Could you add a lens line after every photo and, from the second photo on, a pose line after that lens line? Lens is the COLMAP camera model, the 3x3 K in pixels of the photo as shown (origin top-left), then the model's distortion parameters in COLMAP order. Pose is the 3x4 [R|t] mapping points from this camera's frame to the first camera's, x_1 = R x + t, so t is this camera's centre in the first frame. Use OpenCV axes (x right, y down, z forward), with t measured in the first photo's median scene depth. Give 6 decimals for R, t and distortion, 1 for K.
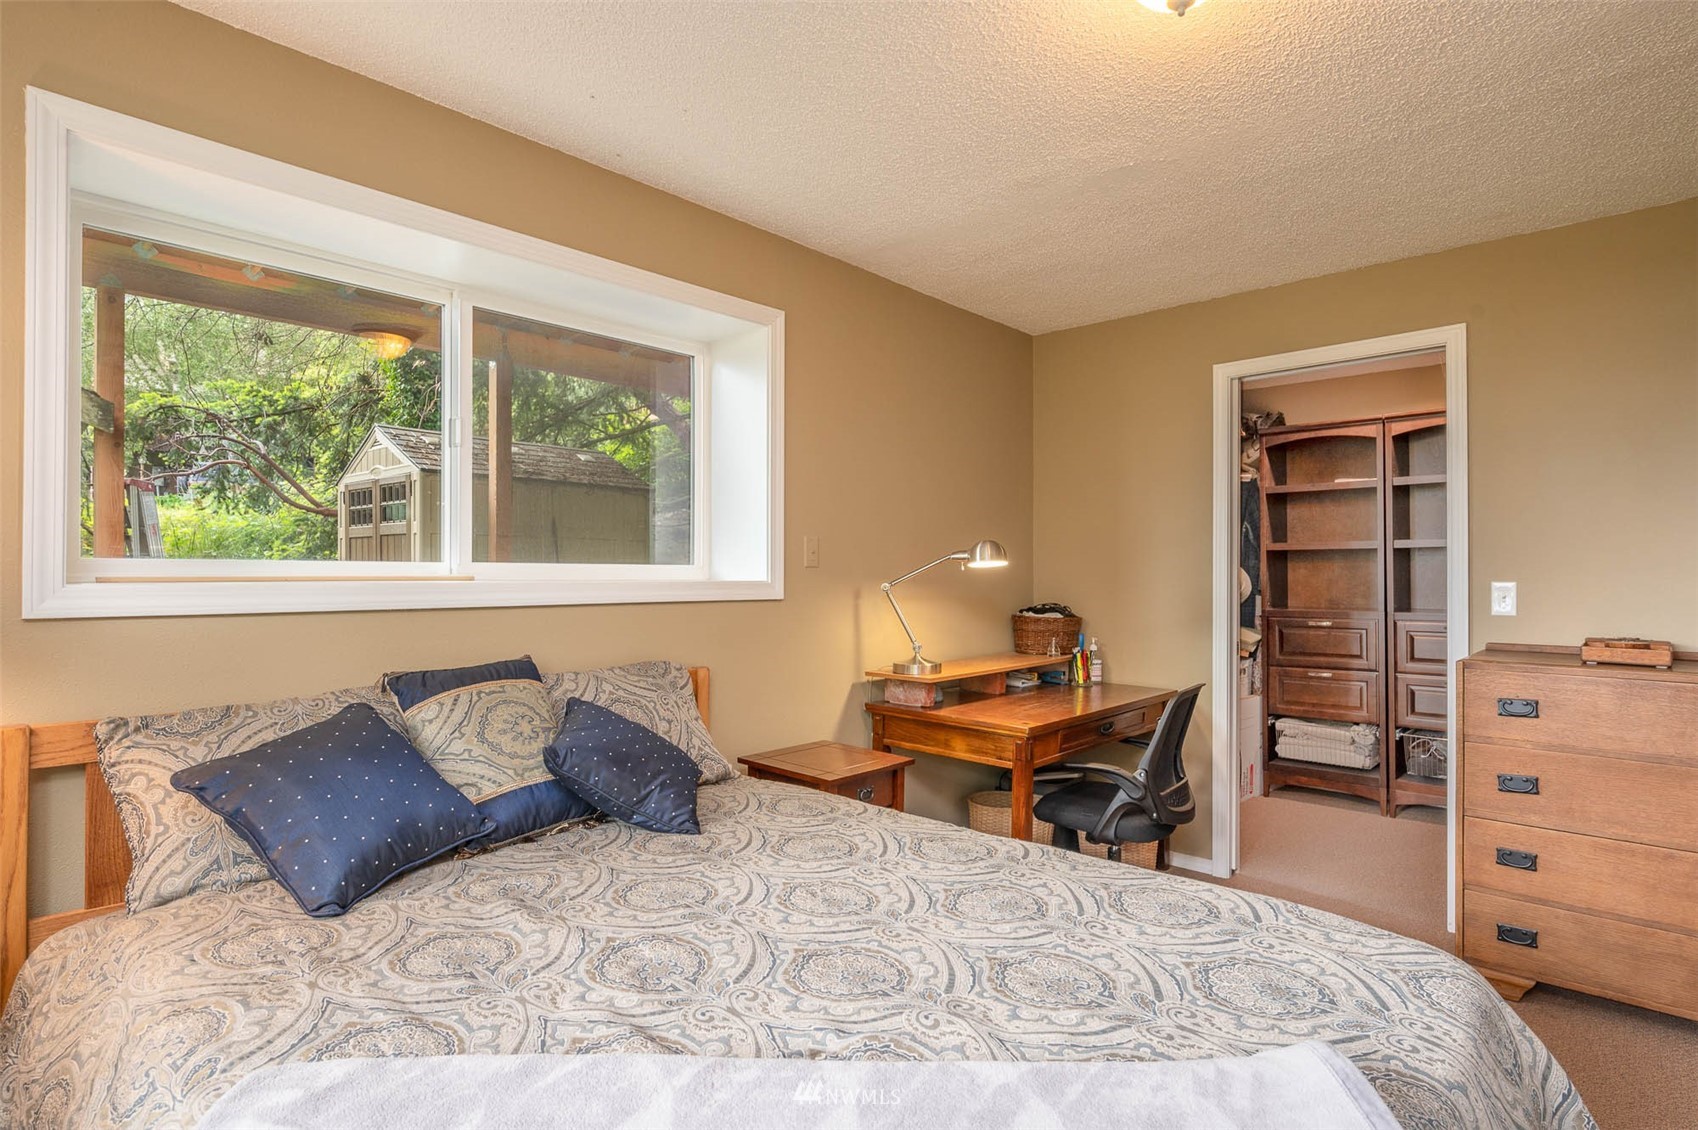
lens RADIAL K [[882.7, 0, 849.0], [0, 882.7, 565.0], [0, 0, 1]] dist [-0.002507, -0.000405]
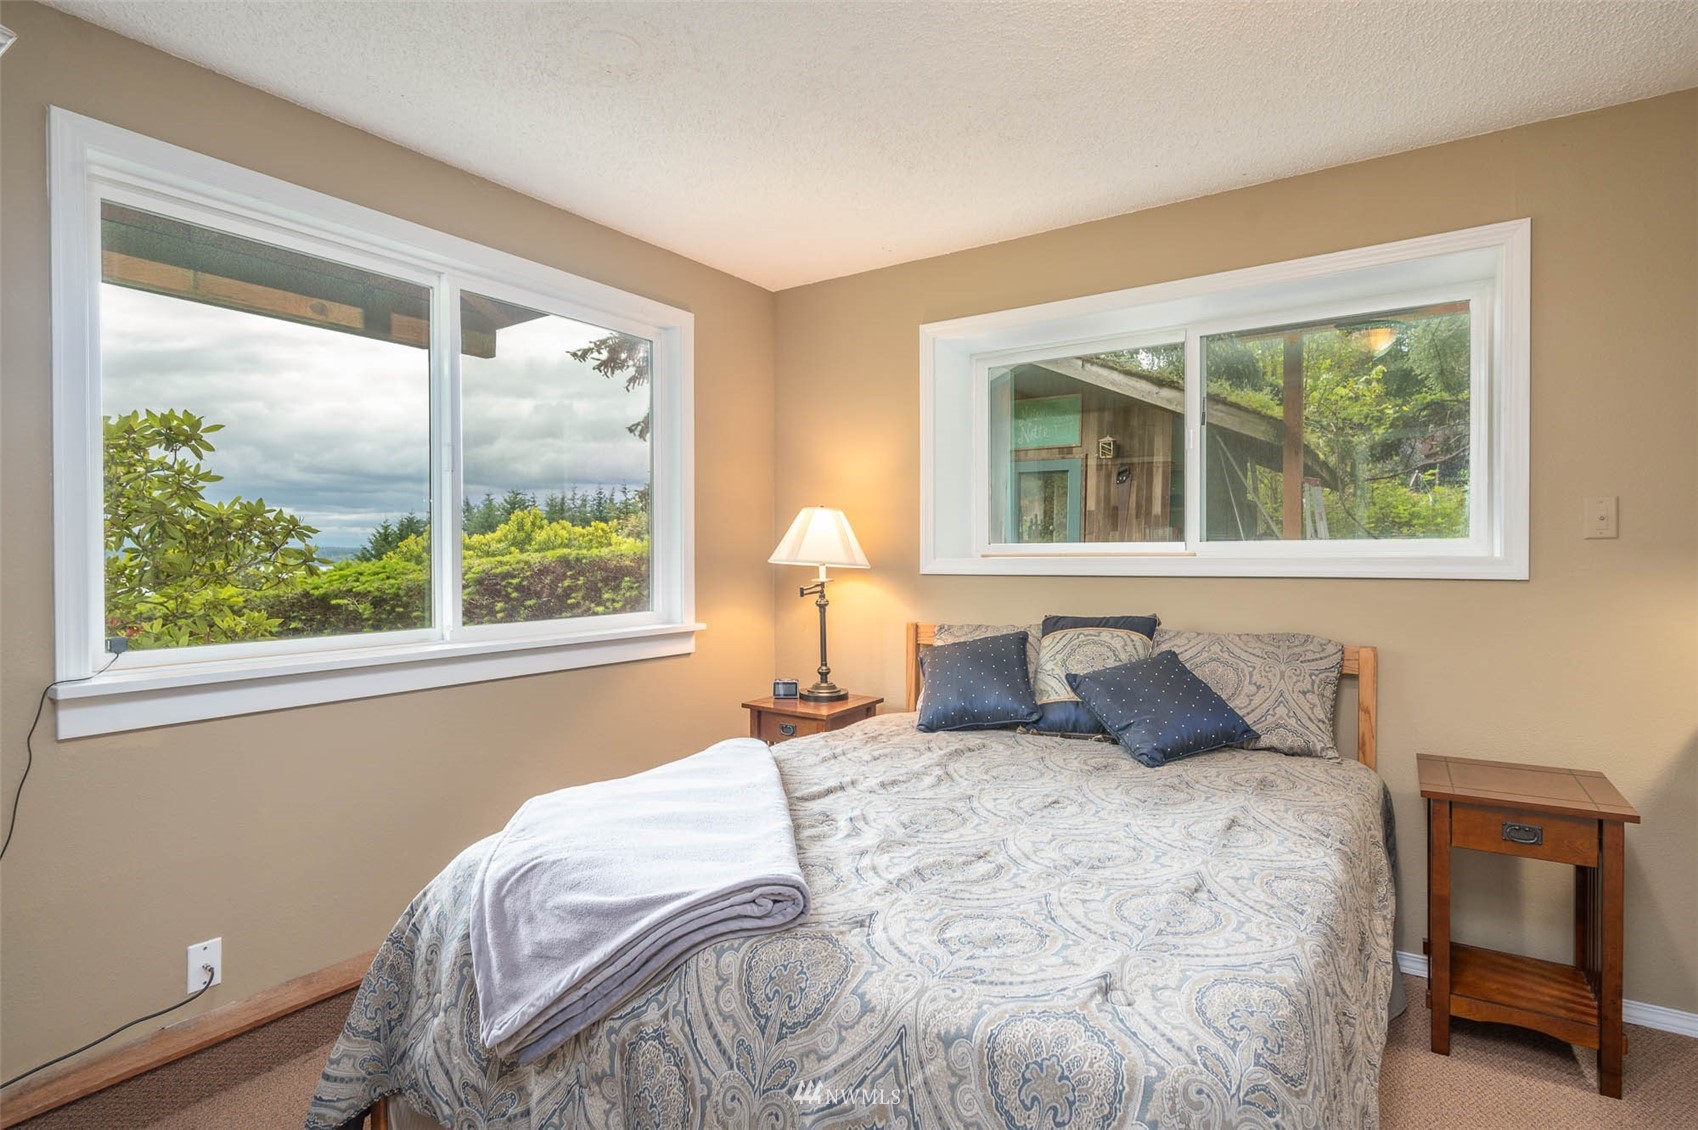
lens RADIAL K [[882.7, 0, 849.0], [0, 882.7, 565.0], [0, 0, 1]] dist [-0.002507, -0.000405]
pose [[0.132487, 0.008981, -0.991144, 1.062728], [0.016568, 0.999799, 0.011274, 0.011155], [0.991046, -0.017914, 0.132312, 0.492085]]
